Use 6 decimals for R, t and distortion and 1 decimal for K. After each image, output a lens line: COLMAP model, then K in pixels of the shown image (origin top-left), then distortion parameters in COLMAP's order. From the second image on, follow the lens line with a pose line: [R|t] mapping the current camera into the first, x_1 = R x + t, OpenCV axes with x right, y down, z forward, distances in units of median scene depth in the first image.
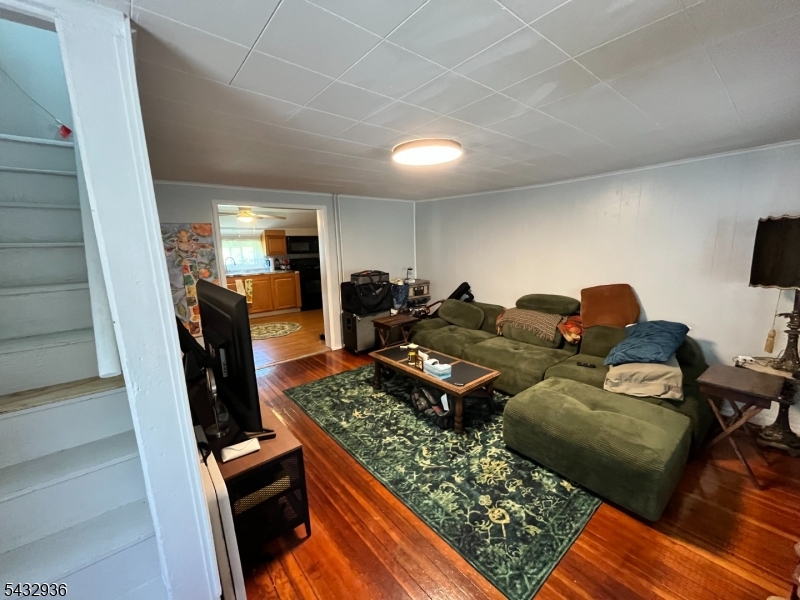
lens RADIAL K [[321.9, 0, 392.5], [0, 321.9, 302.9], [0, 0, 1]] dist [0.000558, -0.000454]
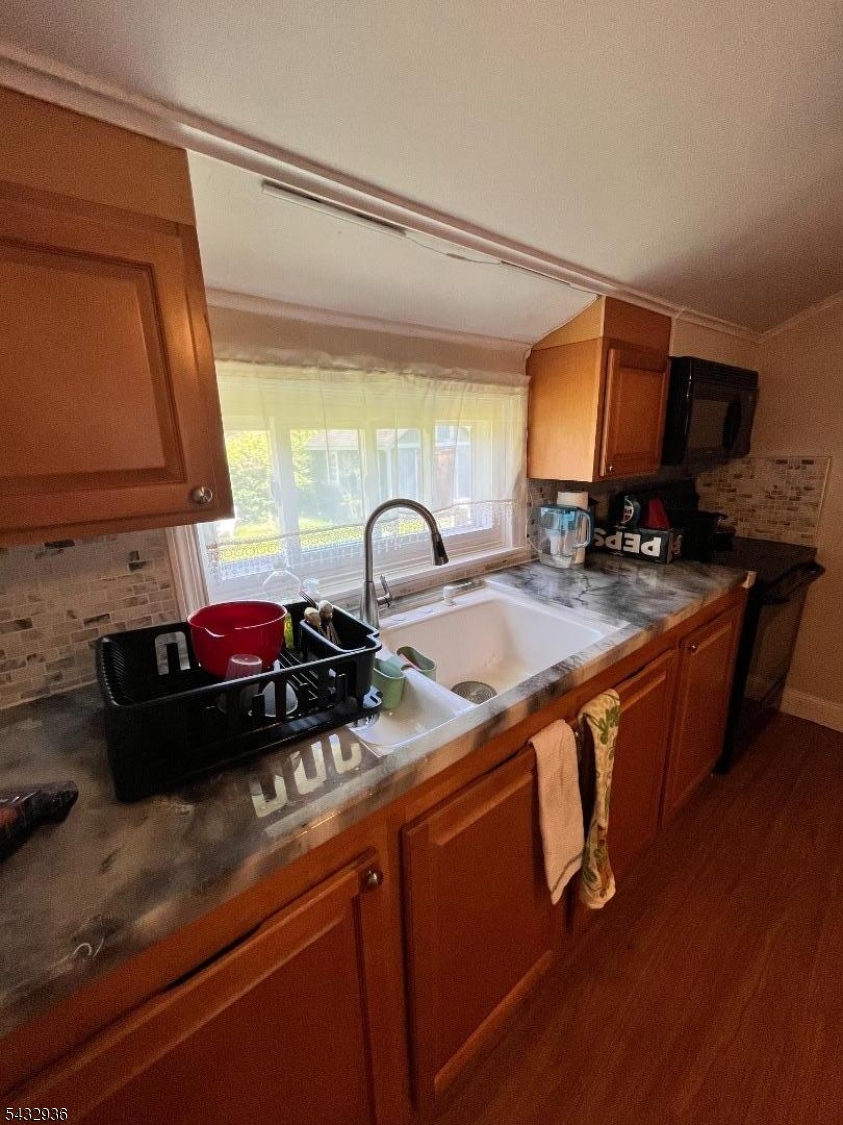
lens RADIAL K [[452.6, 0, 424.6], [0, 452.6, 557.9], [0, 0, 1]] dist [0.000558, -0.000454]
pose [[0.999815, -0.009568, 0.016687, -0.474603], [0.008477, 0.997899, 0.064238, -0.124154], [-0.017267, -0.064084, 0.997795, 0.780577]]
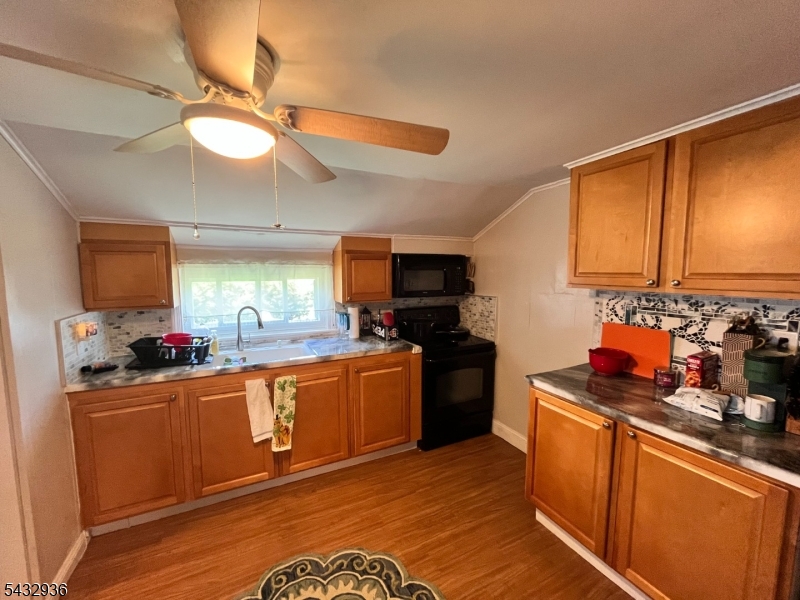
lens RADIAL K [[321.9, 0, 394.6], [0, 321.9, 299.8], [0, 0, 1]] dist [0.000558, -0.000454]
pose [[0.976423, 0.036508, -0.212757, -0.248553], [-0.056440, 0.994487, -0.088379, -0.119982], [0.208357, 0.098304, 0.973100, 0.637776]]
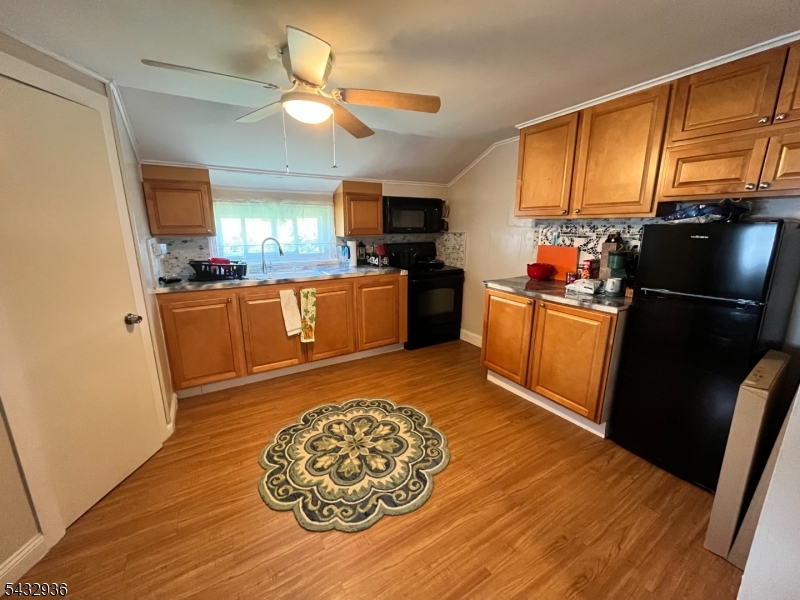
lens RADIAL K [[321.9, 0, 394.3], [0, 321.9, 298.1], [0, 0, 1]] dist [0.000558, -0.000454]
pose [[0.990786, 0.047211, -0.126942, -0.251900], [-0.042476, 0.998306, 0.039754, -0.077203], [0.128604, -0.033996, 0.991113, 0.530874]]
